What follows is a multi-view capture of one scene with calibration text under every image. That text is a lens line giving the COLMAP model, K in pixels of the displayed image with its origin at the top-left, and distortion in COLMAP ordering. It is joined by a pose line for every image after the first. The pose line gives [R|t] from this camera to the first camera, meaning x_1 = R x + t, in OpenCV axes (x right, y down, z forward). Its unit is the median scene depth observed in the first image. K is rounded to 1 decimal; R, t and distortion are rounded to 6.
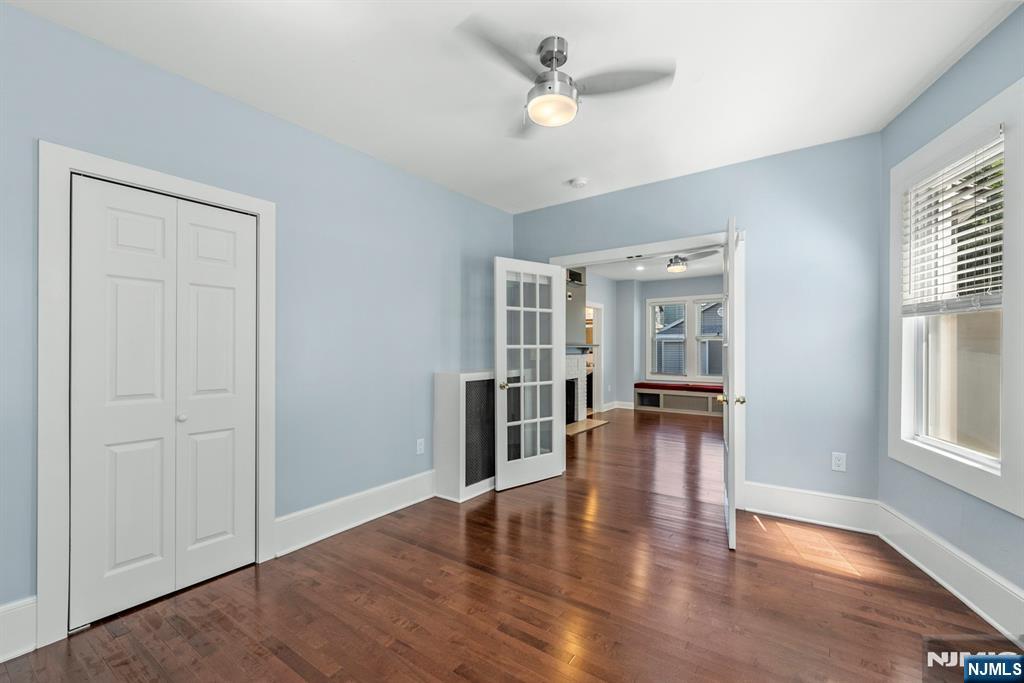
lens RADIAL K [[421.5, 0, 512.0], [0, 421.5, 341.5], [0, 0, 1]] dist [0.000166, -0.000136]
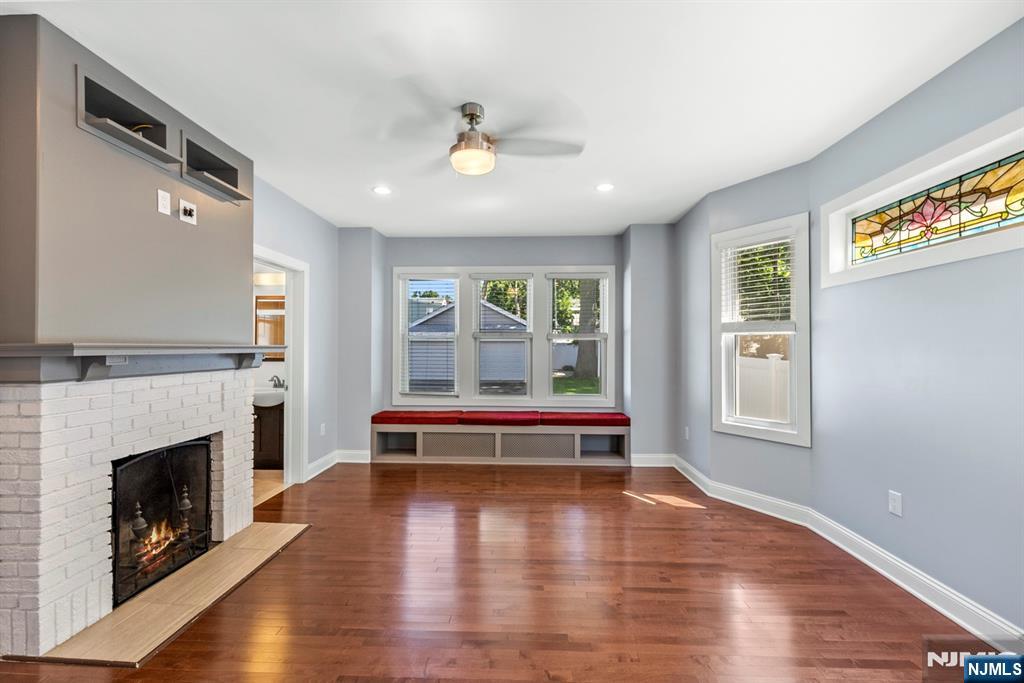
lens RADIAL K [[421.5, 0, 512.0], [0, 421.5, 341.5], [0, 0, 1]] dist [0.000166, -0.000136]
pose [[0.829377, 0.005894, 0.558659, 0.137667], [-0.007168, 0.999974, 0.000091, 0.001435], [-0.558644, -0.004080, 0.829398, 0.452622]]
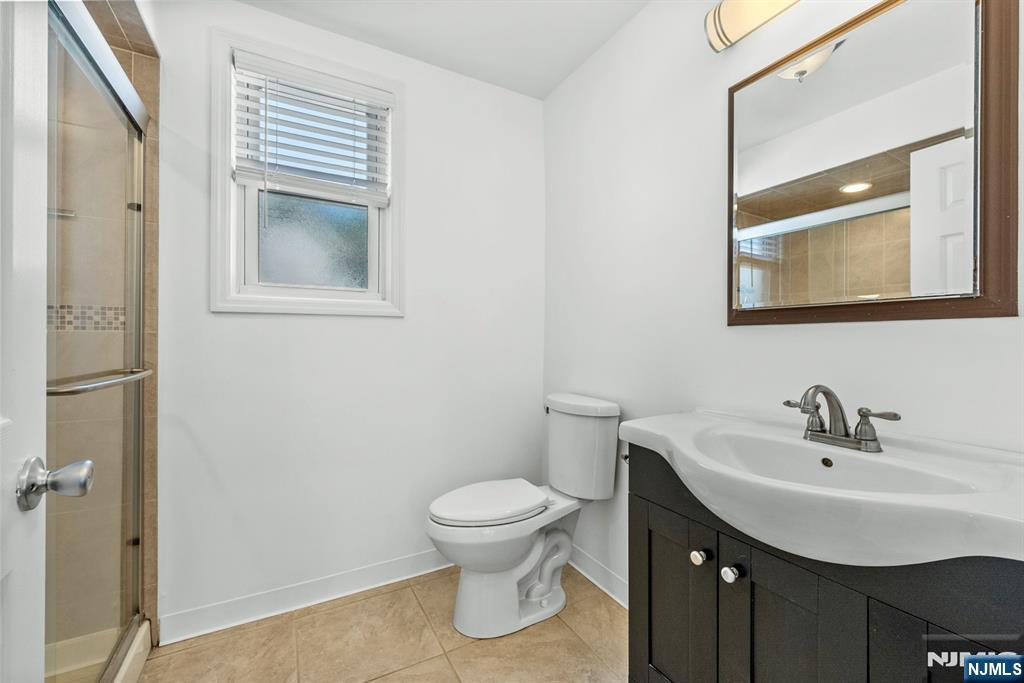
lens RADIAL K [[421.5, 0, 512.0], [0, 421.5, 341.5], [0, 0, 1]] dist [0.000166, -0.000136]
pose [[0.903125, -0.000562, -0.429378, 0.152902], [0.004583, 0.999955, 0.008331, 0.021918], [0.429354, -0.009492, 0.903086, 0.752205]]
